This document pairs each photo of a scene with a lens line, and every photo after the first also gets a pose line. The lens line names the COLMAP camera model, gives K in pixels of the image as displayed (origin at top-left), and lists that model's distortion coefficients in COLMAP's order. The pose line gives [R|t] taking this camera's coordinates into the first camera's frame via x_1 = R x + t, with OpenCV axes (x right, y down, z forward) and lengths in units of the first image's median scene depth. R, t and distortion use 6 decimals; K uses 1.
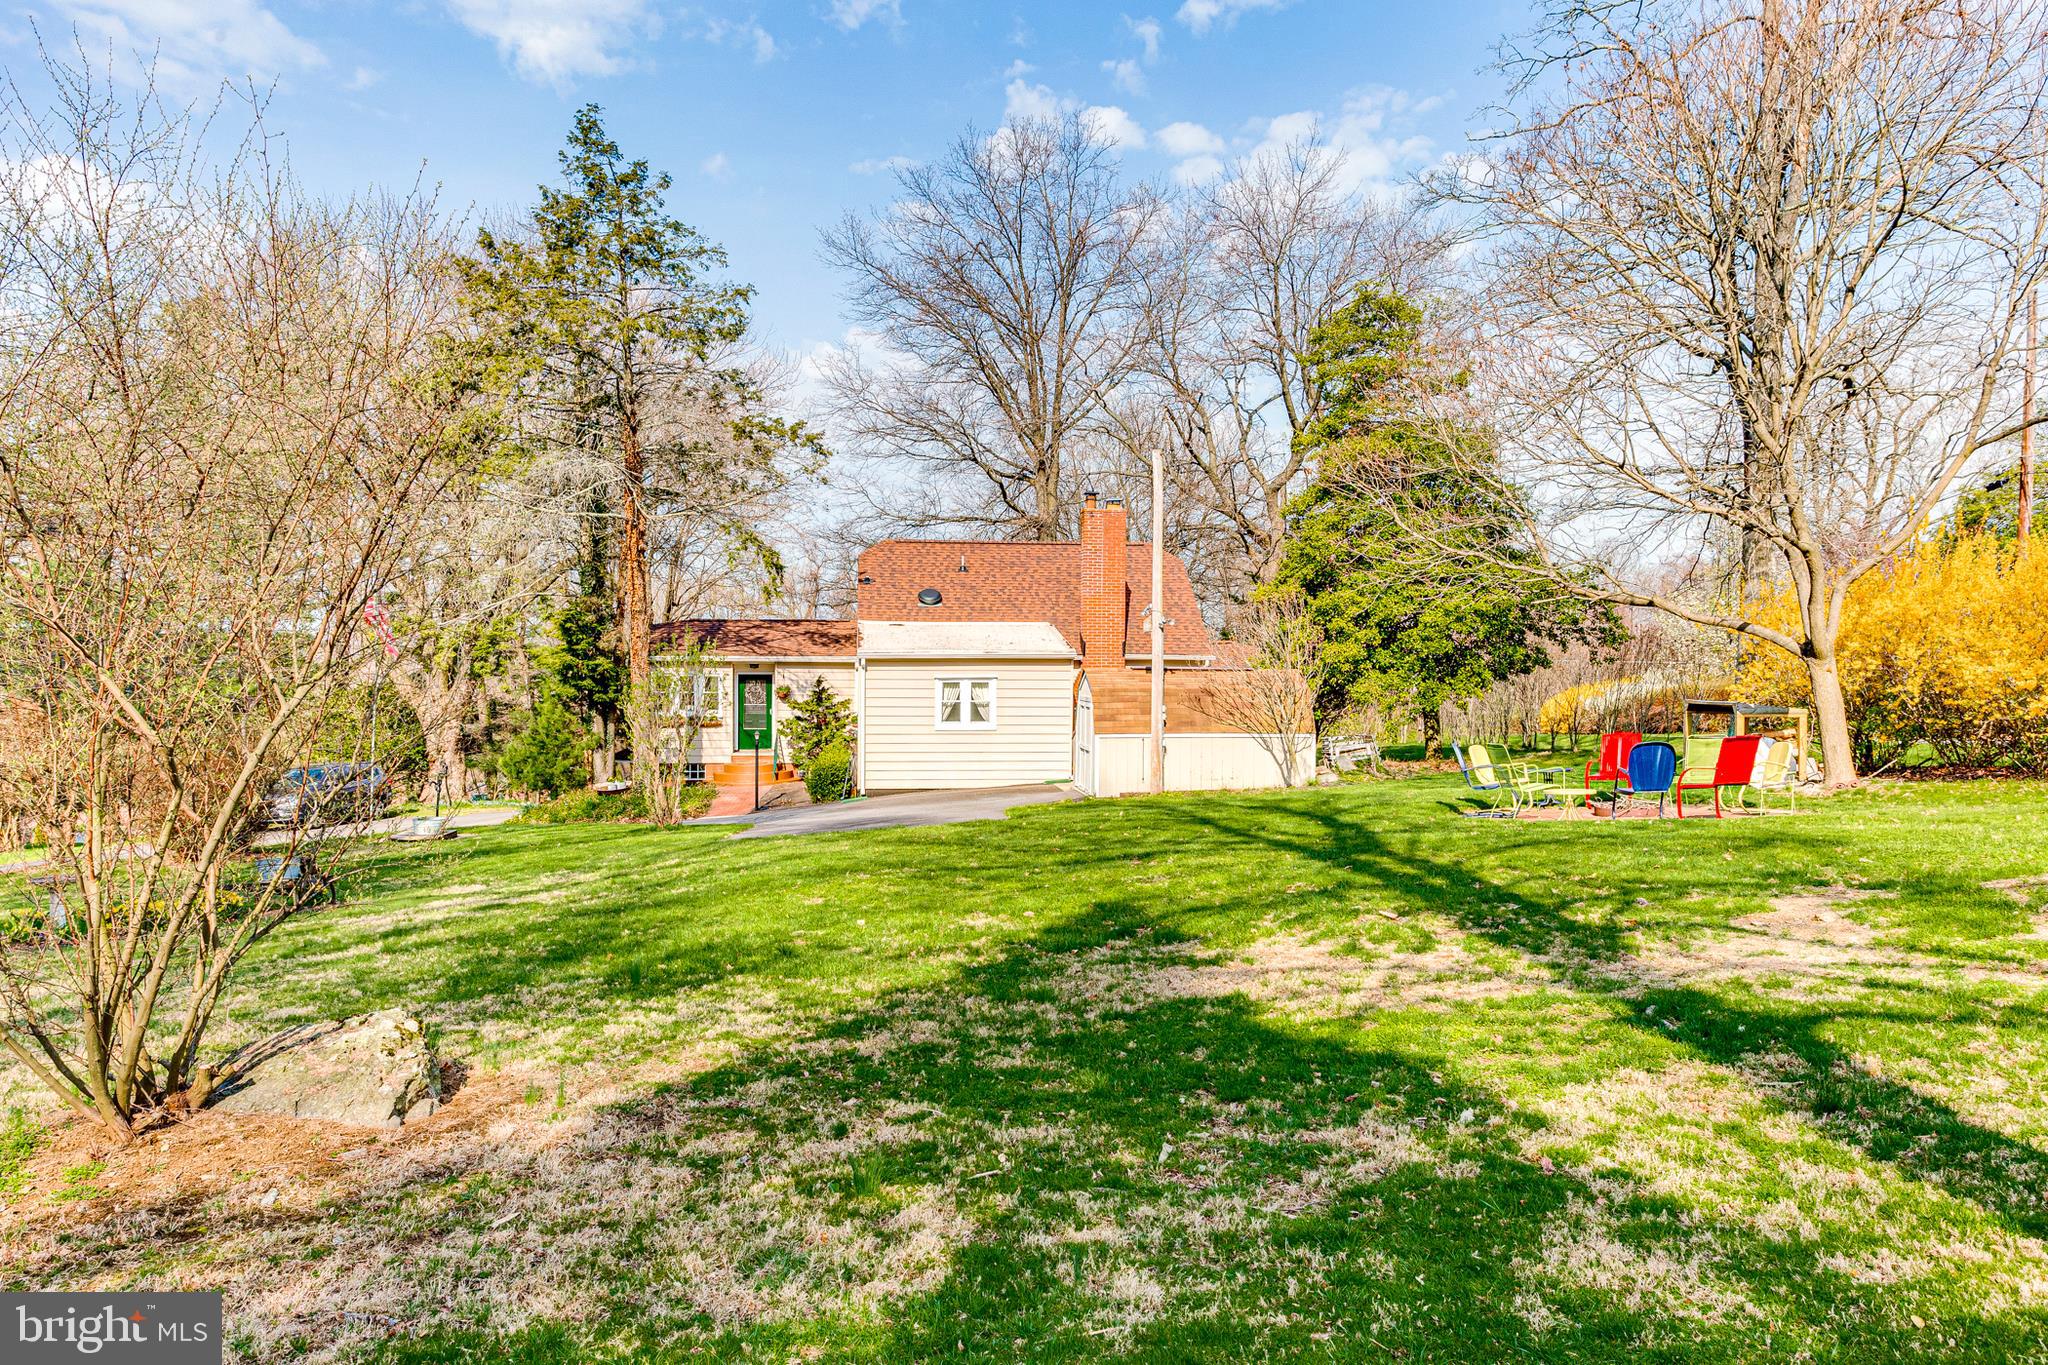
lens RADIAL K [[997.5, 0, 1023.1], [0, 997.5, 682.0], [0, 0, 1]] dist [-0.030414, 0.012287]
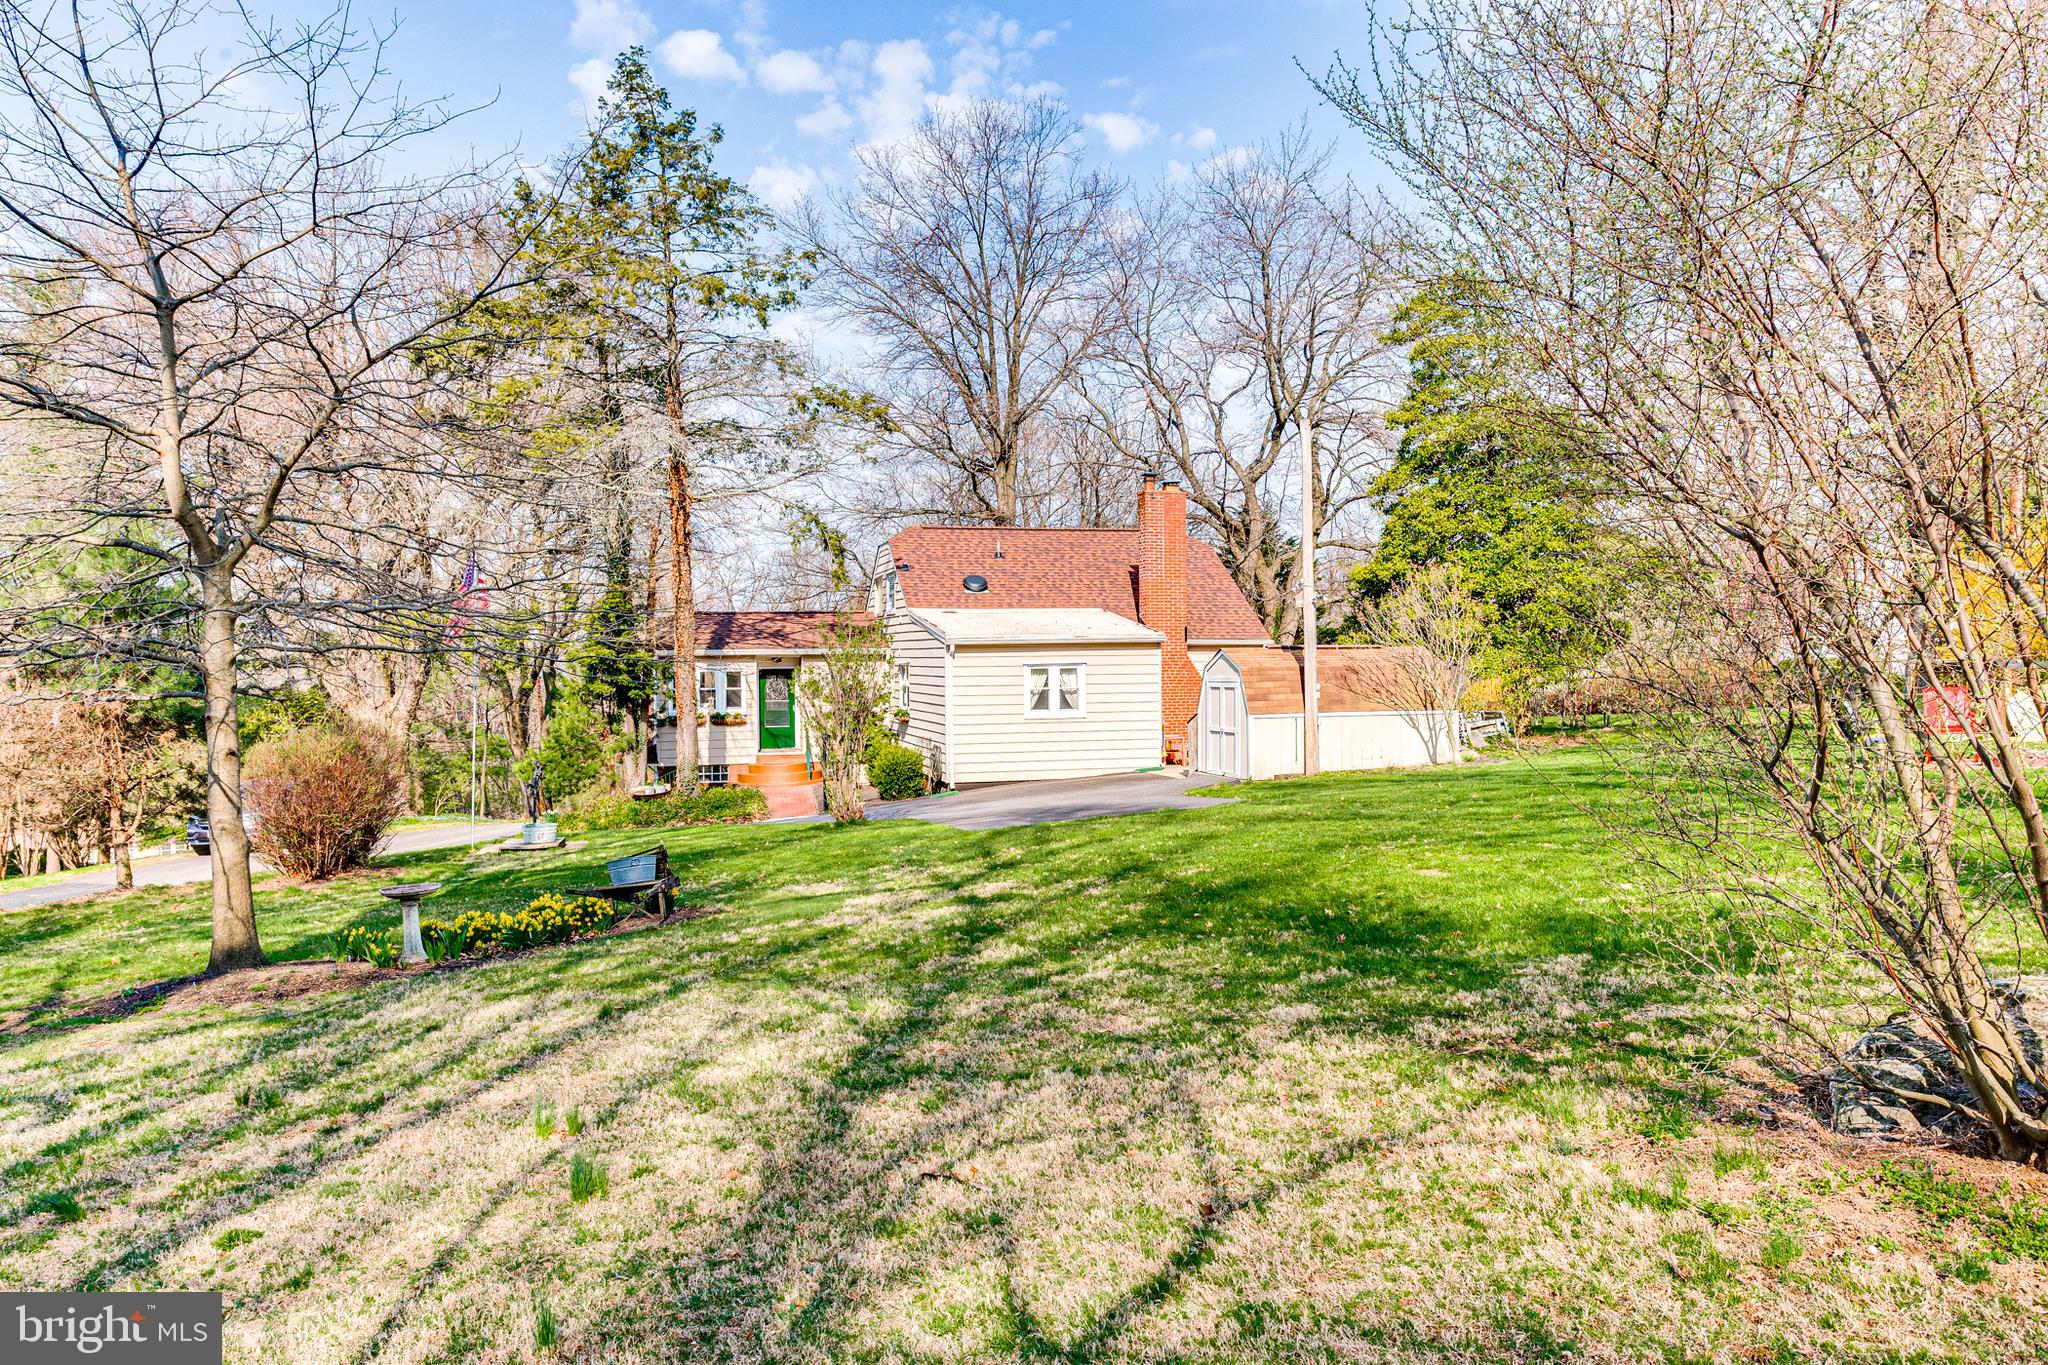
lens RADIAL K [[997.5, 0, 1024.5], [0, 997.5, 682.9], [0, 0, 1]] dist [-0.030414, 0.012287]
pose [[0.995351, -0.020104, 0.094197, -0.148391], [0.019968, 0.999798, 0.002391, 0.009649], [-0.094226, -0.000499, 0.995551, 0.043657]]
